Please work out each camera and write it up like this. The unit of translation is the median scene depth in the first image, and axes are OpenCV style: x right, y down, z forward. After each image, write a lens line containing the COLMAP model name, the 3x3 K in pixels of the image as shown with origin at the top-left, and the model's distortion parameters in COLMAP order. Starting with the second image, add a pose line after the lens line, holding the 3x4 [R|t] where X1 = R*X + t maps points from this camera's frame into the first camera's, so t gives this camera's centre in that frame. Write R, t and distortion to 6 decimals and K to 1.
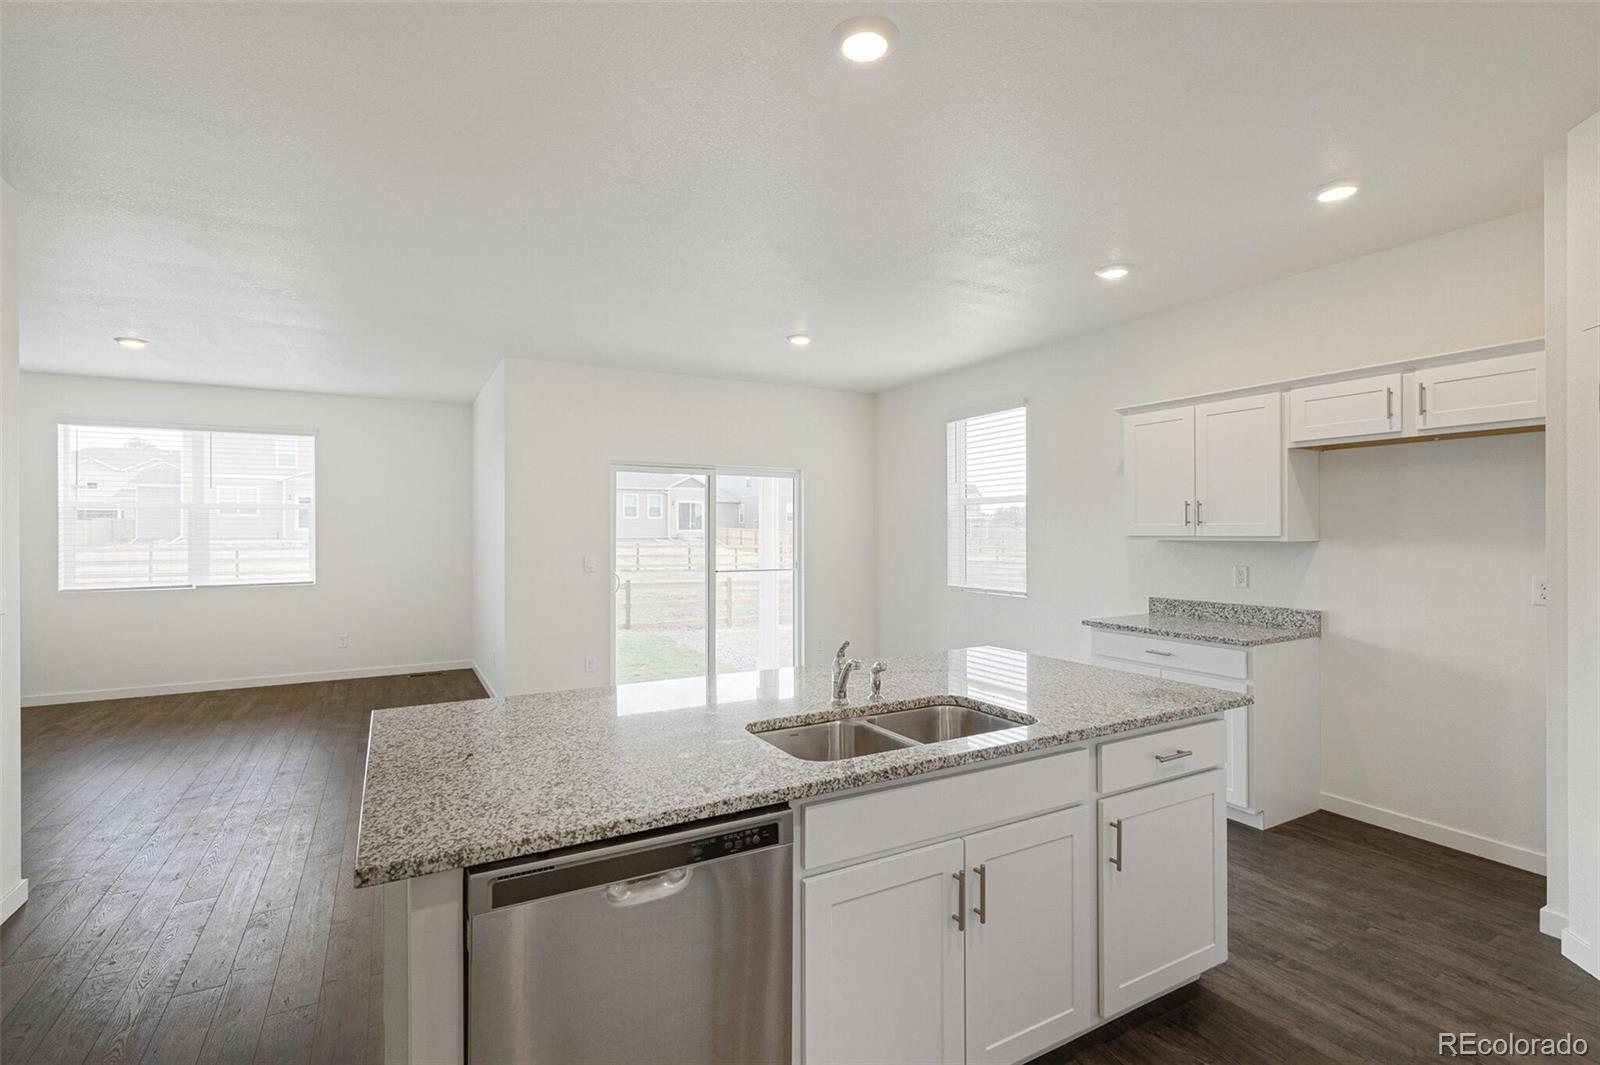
lens RADIAL K [[731.8, 0, 797.9], [0, 731.8, 529.5], [0, 0, 1]] dist [-0.003161, 0.000551]
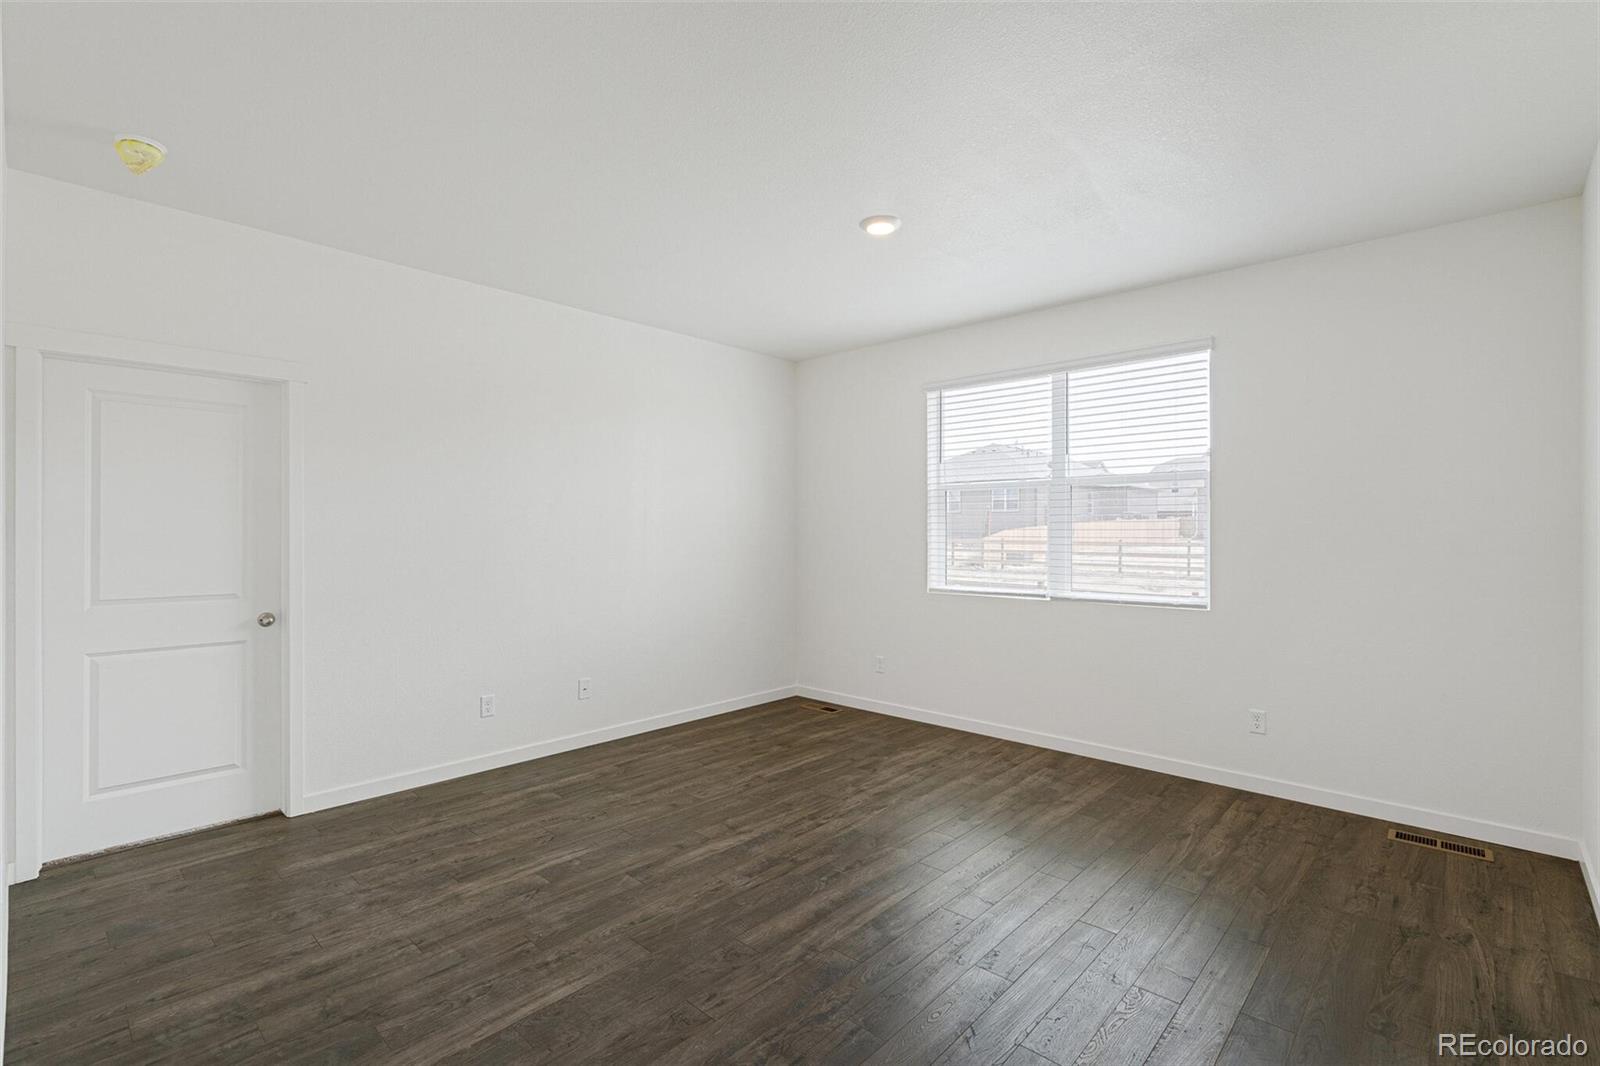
lens RADIAL K [[733.0, 0, 801.9], [0, 733.0, 527.1], [0, 0, 1]] dist [-0.001259, 0.000527]
pose [[0.310115, 0.000013, -0.950699, -0.407853], [-0.000591, 1.000000, -0.000179, 0.020095], [0.950699, 0.000617, 0.310115, 0.972633]]
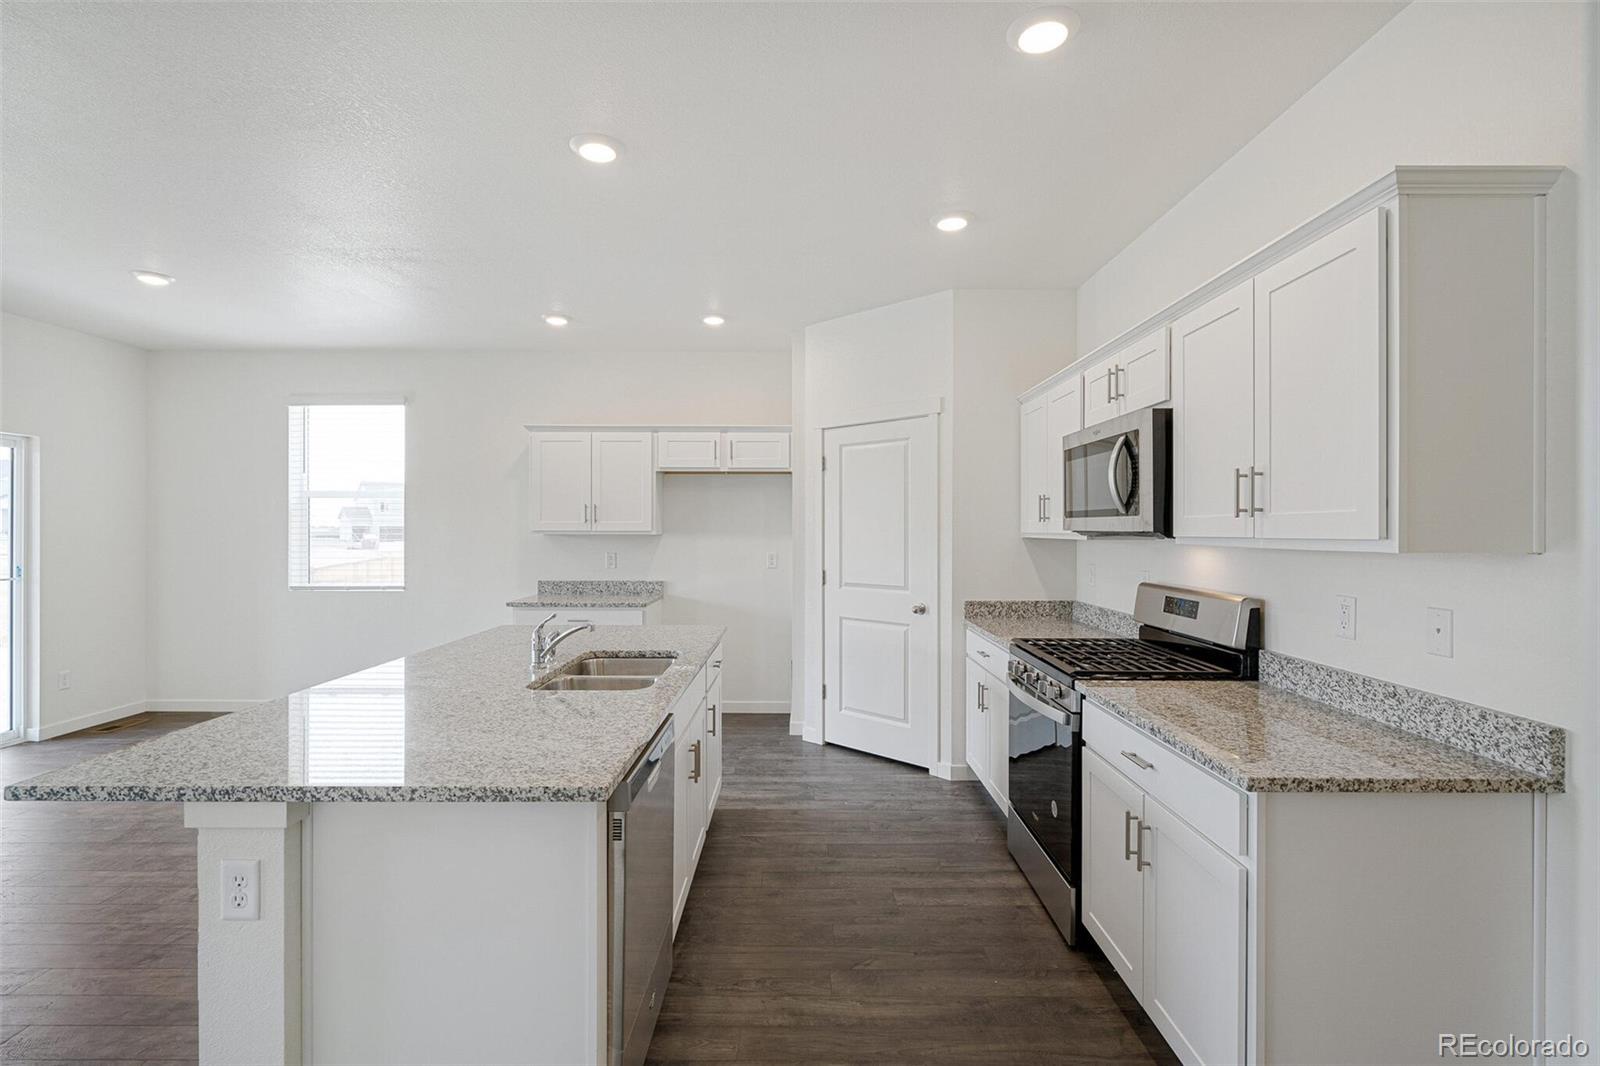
lens RADIAL K [[731.8, 0, 797.9], [0, 731.8, 530.0], [0, 0, 1]] dist [-0.003161, 0.000551]
pose [[0.483366, 0.003767, 0.875410, -0.458538], [-0.006021, 0.999981, -0.000979, 0.006795], [-0.875397, -0.004797, 0.483380, 0.030835]]
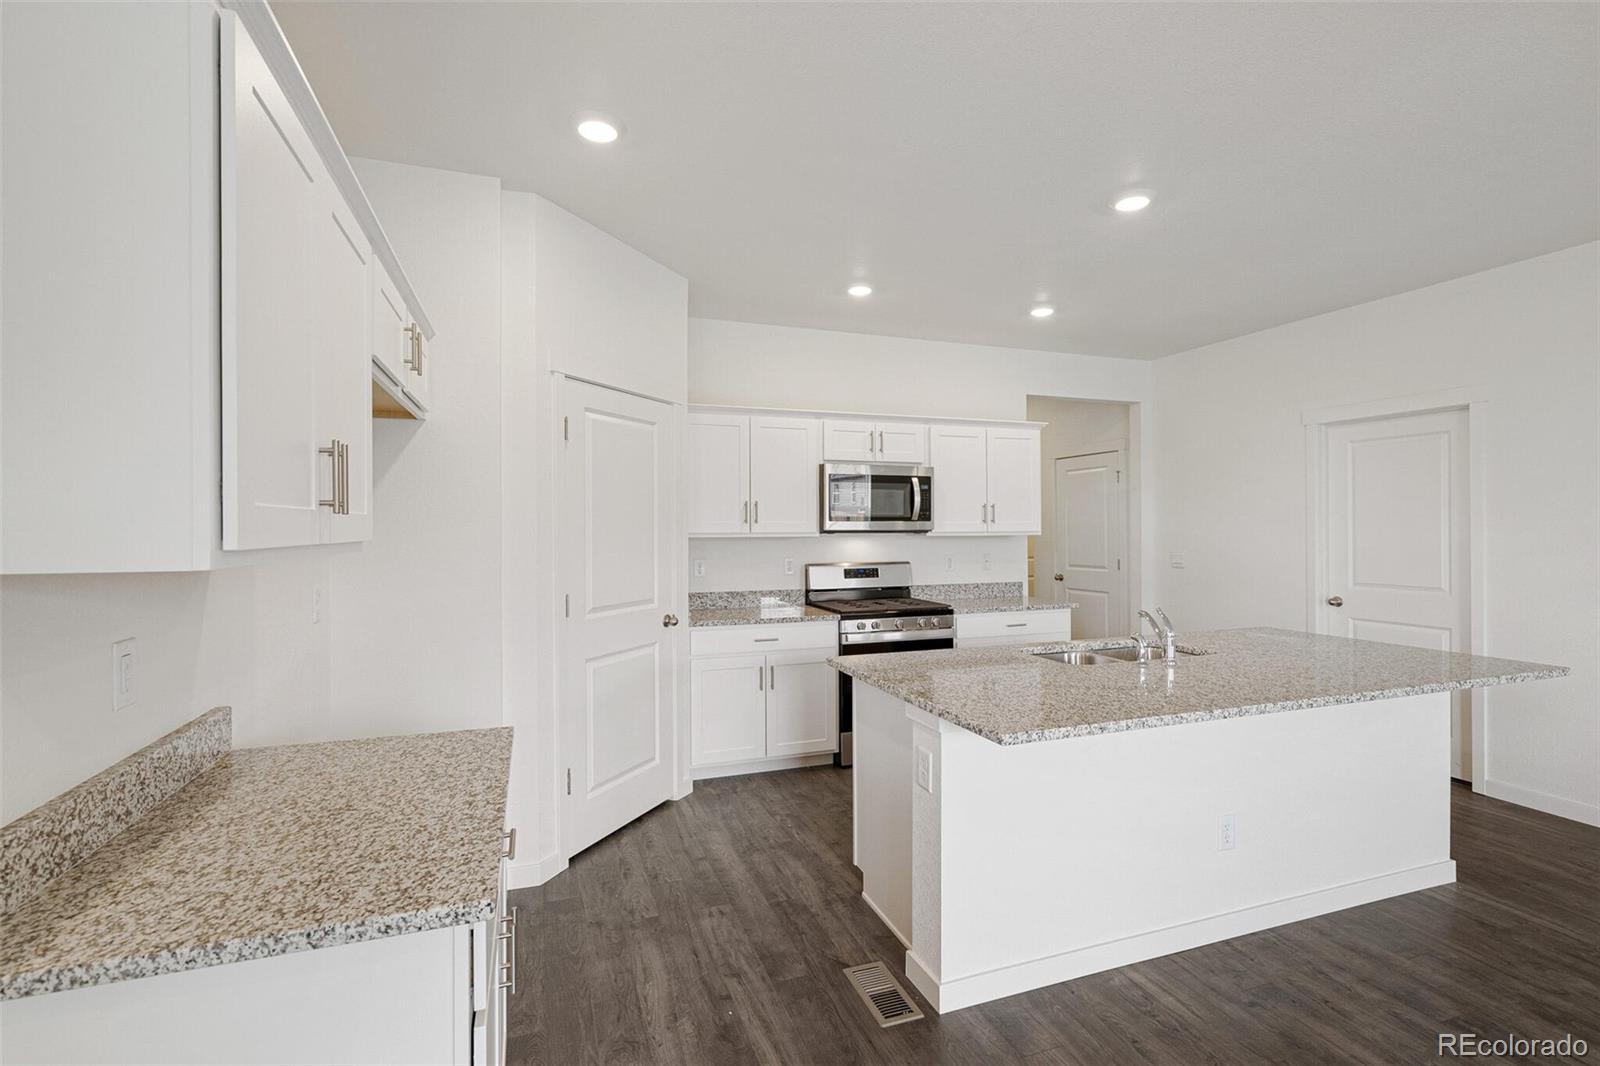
lens RADIAL K [[733.0, 0, 801.9], [0, 733.0, 527.1], [0, 0, 1]] dist [-0.001259, 0.000527]
pose [[-0.987752, 0.008831, 0.155784, 0.279305], [0.008316, 0.999958, -0.003960, 0.003755], [-0.155812, -0.002616, -0.987783, 1.360873]]
